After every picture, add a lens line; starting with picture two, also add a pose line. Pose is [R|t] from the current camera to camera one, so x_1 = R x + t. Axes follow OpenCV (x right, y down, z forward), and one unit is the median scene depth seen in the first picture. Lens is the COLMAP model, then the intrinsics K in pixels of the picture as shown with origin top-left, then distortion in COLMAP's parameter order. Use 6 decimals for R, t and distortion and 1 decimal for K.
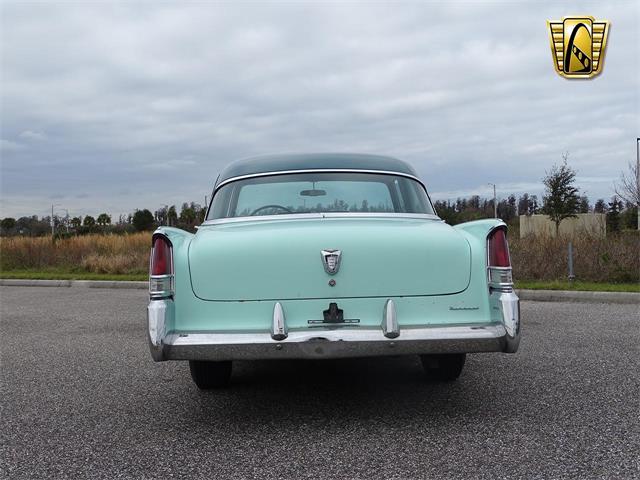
lens RADIAL K [[888.7, 0, 321.0], [0, 888.7, 266.5], [0, 0, 1]] dist [0.008556, 0.004822]
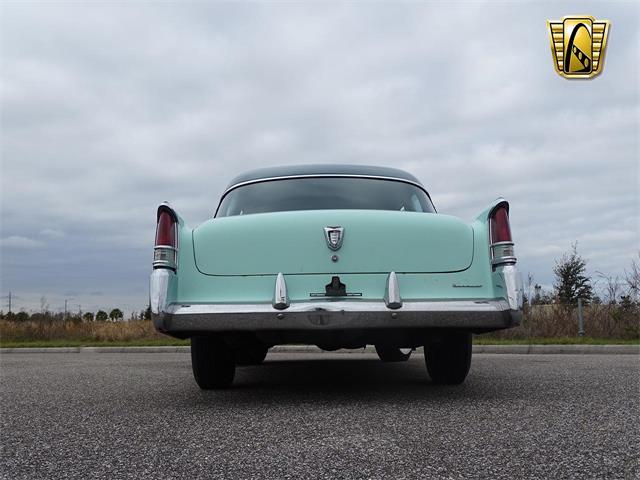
lens RADIAL K [[888.7, 0, 321.0], [0, 888.7, 266.5], [0, 0, 1]] dist [0.008556, 0.004822]
pose [[0.999844, 0.009769, -0.014699, 0.011548], [-0.011484, 0.992518, -0.121558, 0.148186], [0.013401, 0.121707, 0.992476, 0.006249]]
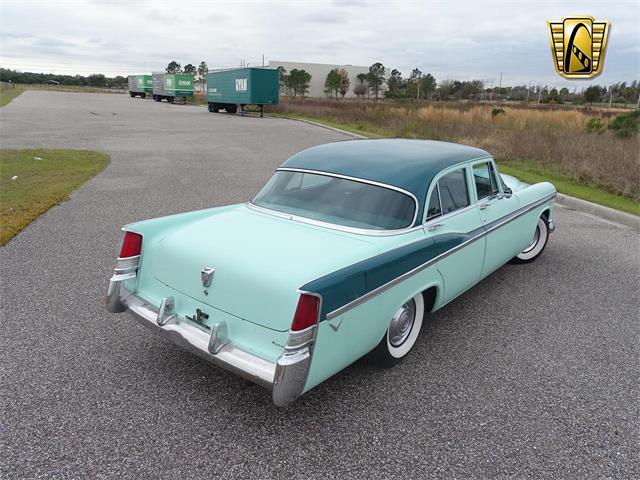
lens RADIAL K [[517.8, 0, 320.0], [0, 517.8, 240.0], [0, 0, 1]] dist [0.005346, 0.005445]
pose [[0.748395, 0.234313, -0.620486, 0.585025], [-0.073237, 0.958992, 0.273808, -0.273027], [0.659197, -0.159474, 0.734865, 0.561278]]
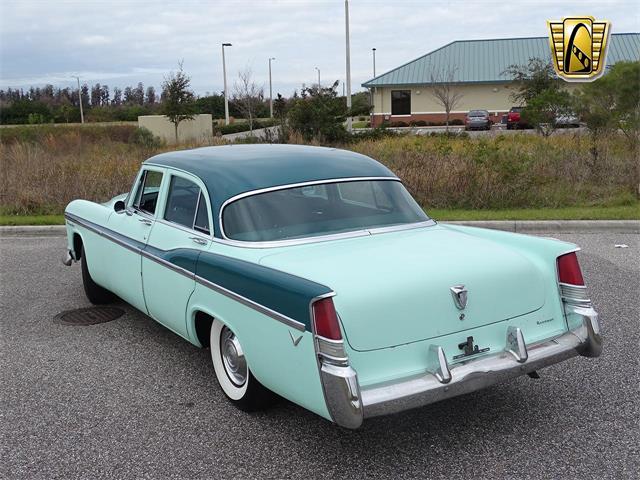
lens RADIAL K [[787.2, 0, 320.0], [0, 787.2, 240.0], [0, 0, 1]] dist [0.004780, 0.013385]
pose [[0.854379, -0.096336, 0.510643, -0.608613], [0.029867, 0.990145, 0.136826, -0.208117], [-0.518792, -0.101649, 0.848836, 0.285654]]
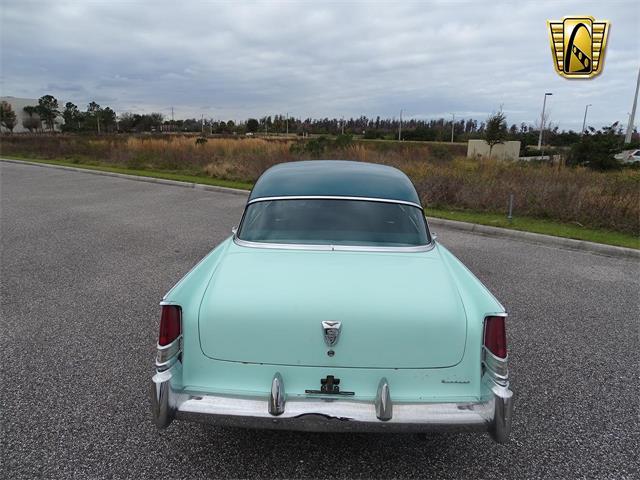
lens RADIAL K [[467.8, 0, 326.3], [0, 467.8, 246.5], [0, 0, 1]] dist [0.001160, -0.002632]
pose [[0.997491, 0.056087, -0.043198, 0.023511], [-0.045801, 0.976554, 0.210344, -0.218301], [0.053983, -0.207838, 0.976673, 0.483204]]
